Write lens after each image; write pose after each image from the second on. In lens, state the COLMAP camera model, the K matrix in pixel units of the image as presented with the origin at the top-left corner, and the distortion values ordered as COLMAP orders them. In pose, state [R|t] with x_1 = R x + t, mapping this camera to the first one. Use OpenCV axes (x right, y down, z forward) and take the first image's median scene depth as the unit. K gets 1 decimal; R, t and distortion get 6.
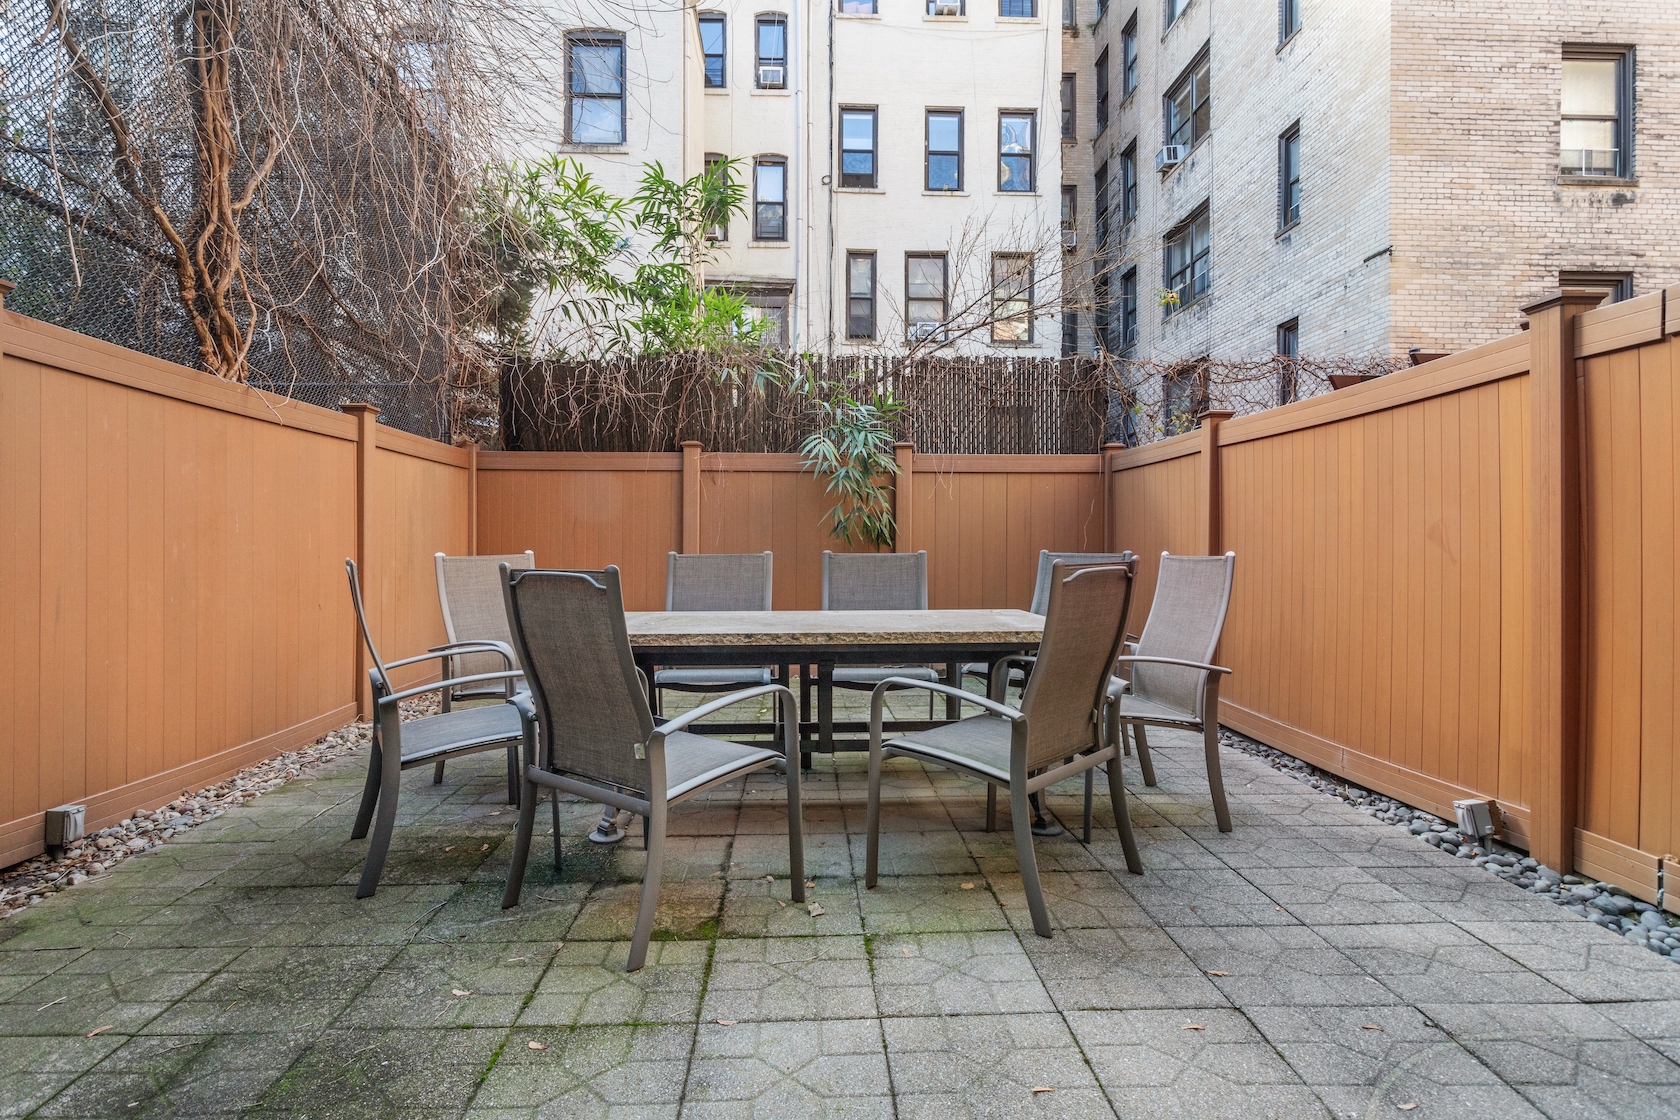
lens RADIAL K [[858.5, 0, 837.7], [0, 858.5, 556.6], [0, 0, 1]] dist [-0.003790, 0.000573]
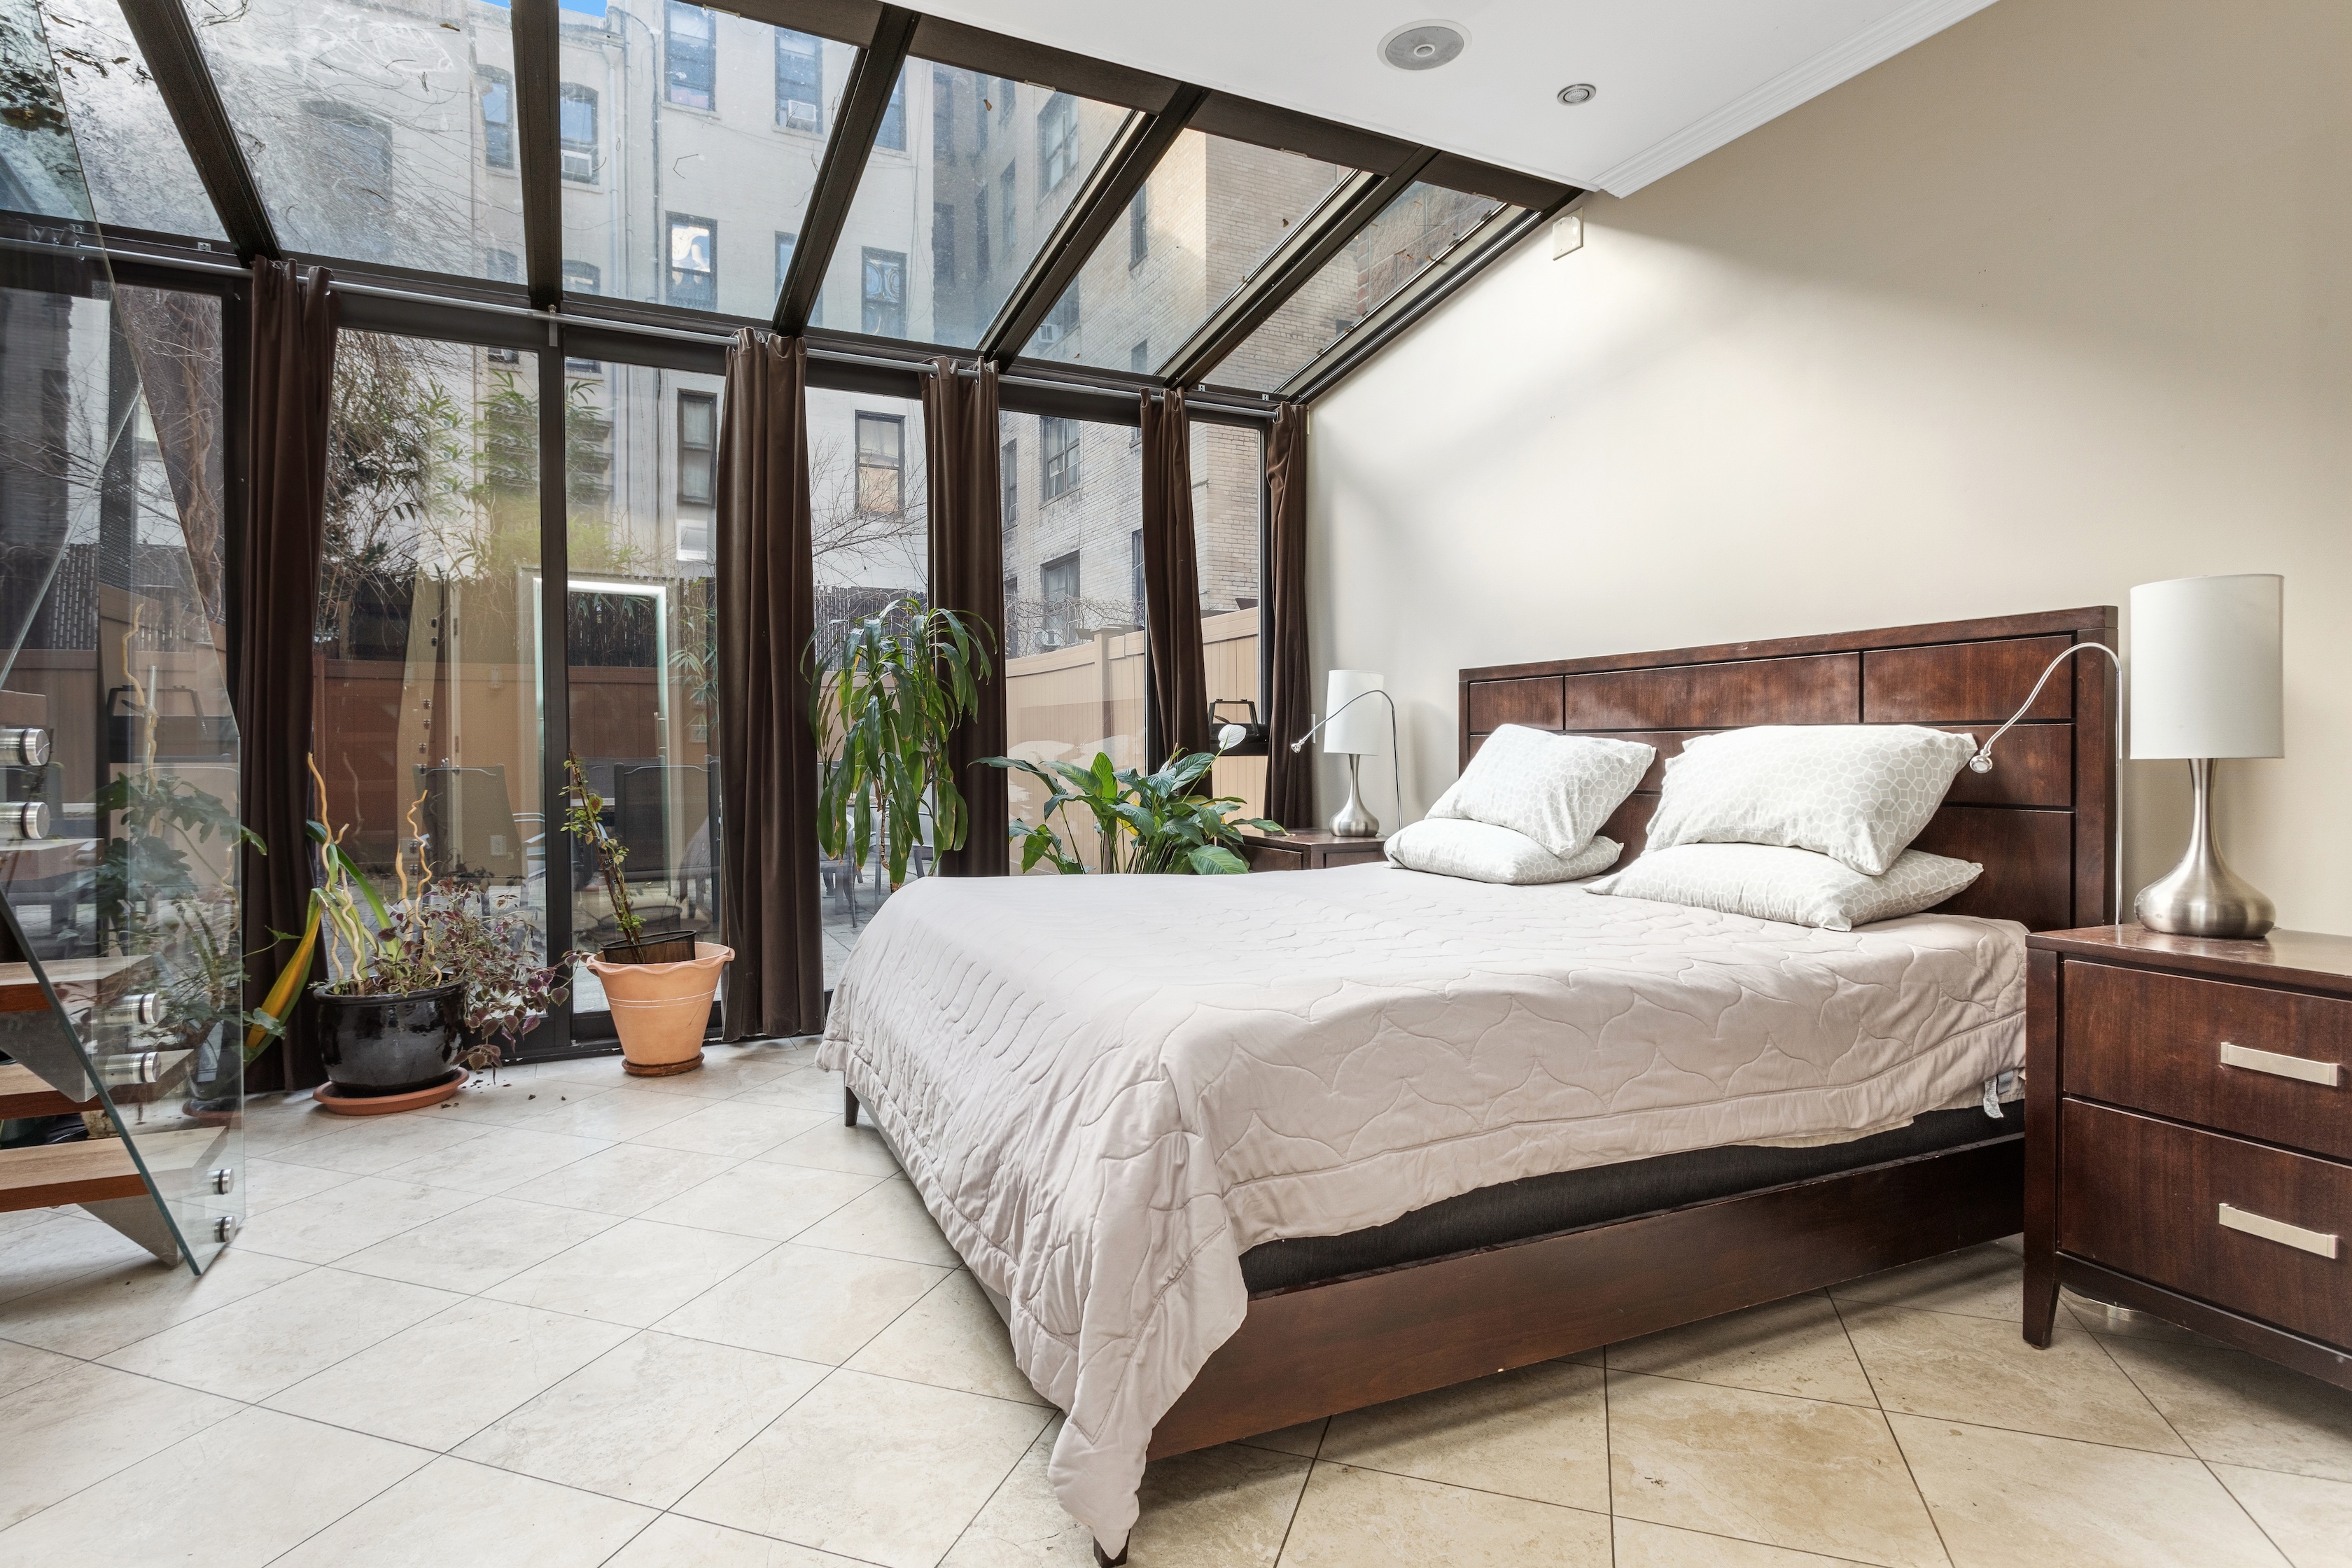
lens RADIAL K [[1201.9, 0, 1163.6], [0, 1201.9, 779.0], [0, 0, 1]] dist [-0.003790, 0.000573]
pose [[0.917093, -0.011723, 0.398502, -0.027613], [0.004241, 0.999798, 0.019653, 0.000795], [-0.398651, -0.016333, 0.916957, -0.273613]]
